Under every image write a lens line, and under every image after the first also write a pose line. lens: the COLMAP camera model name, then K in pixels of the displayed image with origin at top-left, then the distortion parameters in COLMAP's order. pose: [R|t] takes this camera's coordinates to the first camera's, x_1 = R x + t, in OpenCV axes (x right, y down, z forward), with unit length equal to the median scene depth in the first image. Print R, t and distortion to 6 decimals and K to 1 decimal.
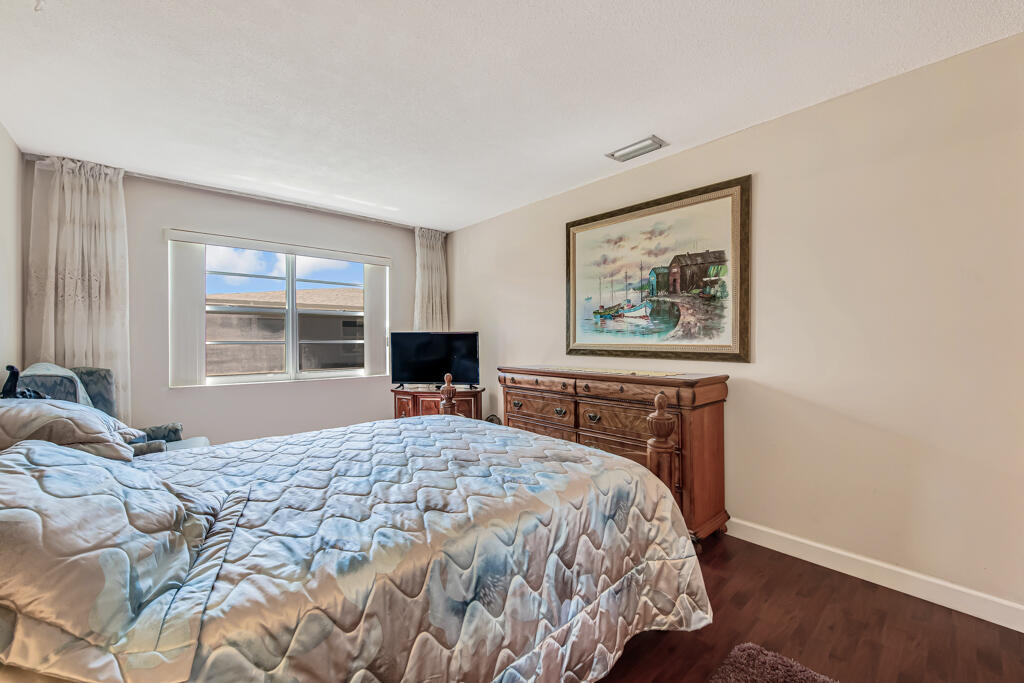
lens RADIAL K [[414.8, 0, 507.5], [0, 414.8, 337.4], [0, 0, 1]] dist [-0.017345, -0.000117]
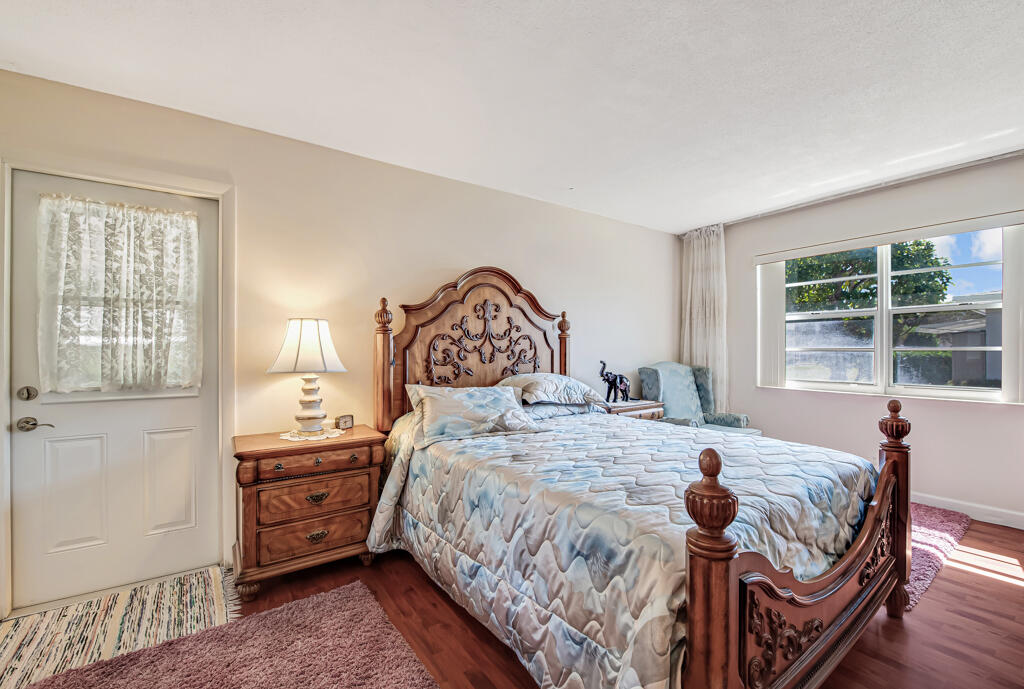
lens RADIAL K [[424.4, 0, 512.0], [0, 424.4, 344.5], [0, 0, 1]] dist [-0.028713, 0.000110]
pose [[-0.114092, -0.007548, -0.993441, 0.475531], [0.011193, 0.999898, -0.008882, 0.001311], [0.993407, -0.012133, -0.113996, 0.400785]]
